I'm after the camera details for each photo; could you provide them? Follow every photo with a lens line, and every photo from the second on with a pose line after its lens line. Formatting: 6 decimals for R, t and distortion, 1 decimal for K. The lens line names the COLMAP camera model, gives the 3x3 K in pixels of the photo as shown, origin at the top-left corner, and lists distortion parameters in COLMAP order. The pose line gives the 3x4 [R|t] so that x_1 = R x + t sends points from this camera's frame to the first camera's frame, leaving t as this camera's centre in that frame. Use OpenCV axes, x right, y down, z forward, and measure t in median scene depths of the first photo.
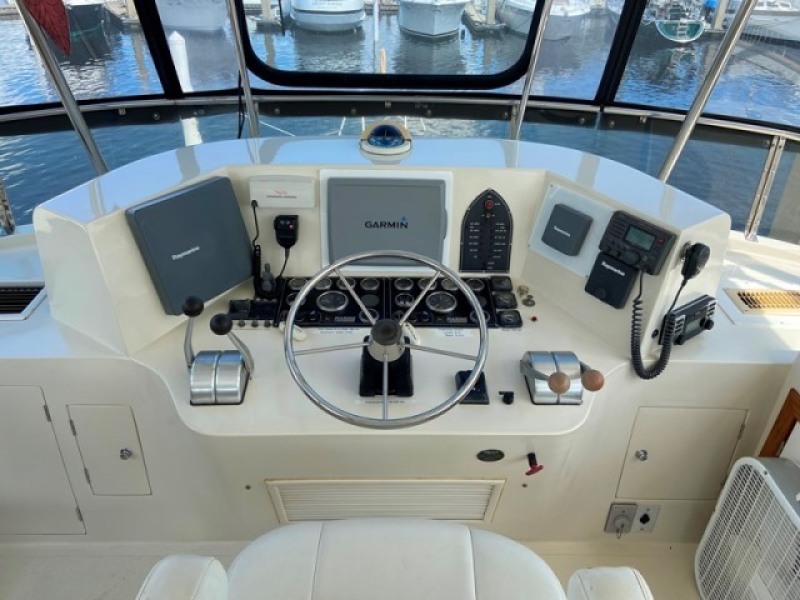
lens RADIAL K [[596.2, 0, 400.0], [0, 596.2, 300.0], [0, 0, 1]] dist [0.091063, -0.132029]
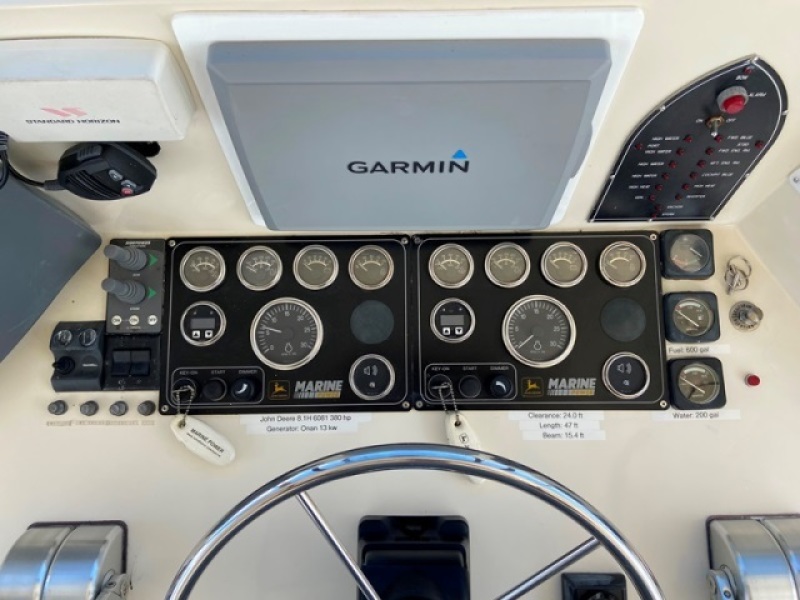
lens RADIAL K [[596.2, 0, 400.0], [0, 596.2, 300.0], [0, 0, 1]] dist [0.091063, -0.132029]
pose [[0.999316, 0.005064, -0.036639, -0.013800], [0.021326, 0.730462, 0.682620, -0.289699], [0.030221, -0.682934, 0.729854, 0.655172]]
